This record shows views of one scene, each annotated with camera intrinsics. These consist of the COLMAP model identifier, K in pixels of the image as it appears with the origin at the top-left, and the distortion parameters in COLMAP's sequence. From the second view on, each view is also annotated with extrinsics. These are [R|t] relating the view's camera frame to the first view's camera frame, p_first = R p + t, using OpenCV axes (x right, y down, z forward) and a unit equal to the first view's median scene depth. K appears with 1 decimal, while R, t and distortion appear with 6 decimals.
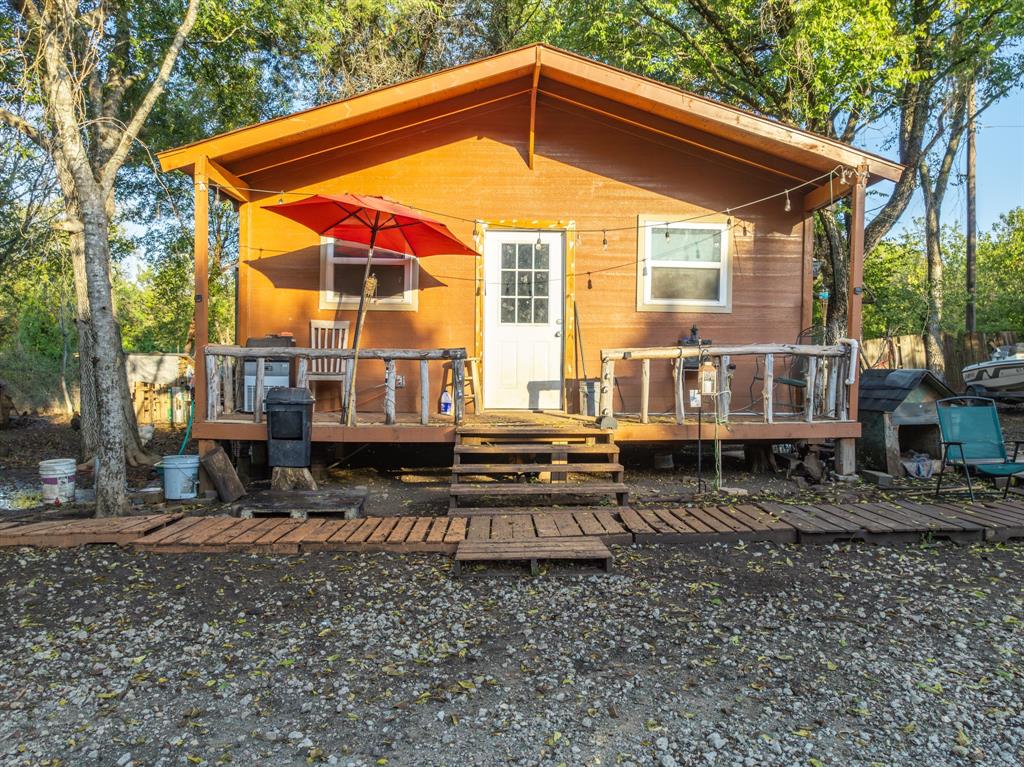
lens RADIAL K [[720.7, 0, 512.0], [0, 720.7, 383.5], [0, 0, 1]] dist [-0.036666, 0.026157]
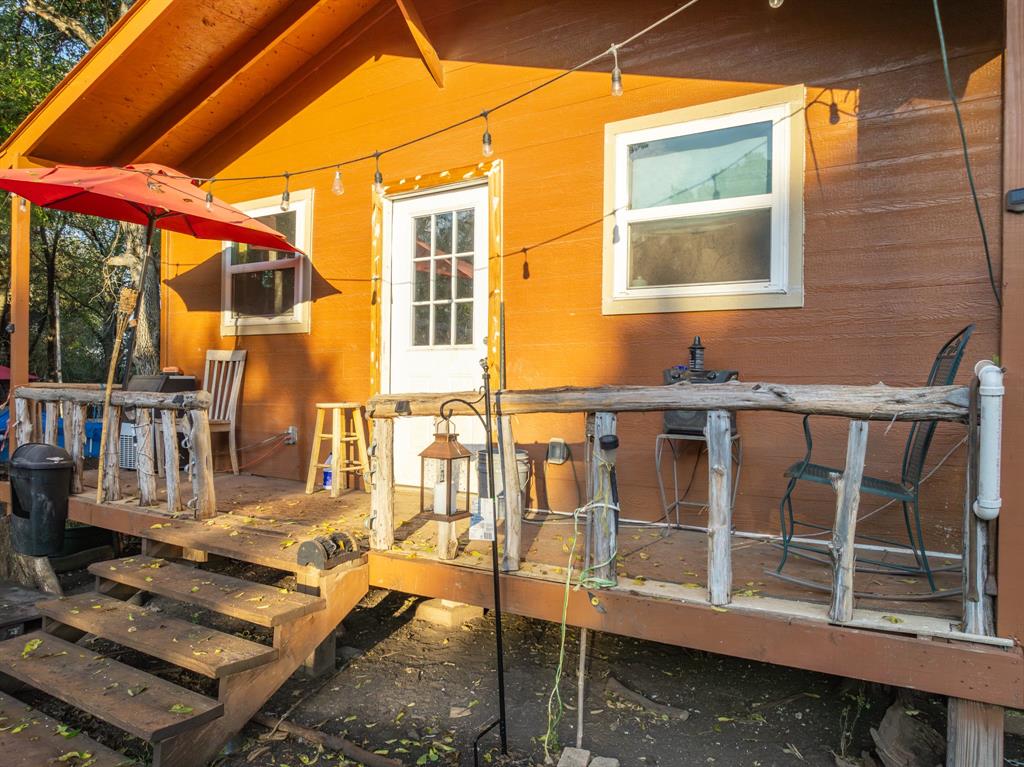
lens RADIAL K [[720.7, 0, 512.0], [0, 720.7, 383.5], [0, 0, 1]] dist [-0.036666, 0.026157]
pose [[0.825293, -0.002379, -0.564700, 0.407686], [-0.017511, 0.999402, -0.029802, -0.035951], [0.564433, 0.034484, 0.824758, 0.549582]]
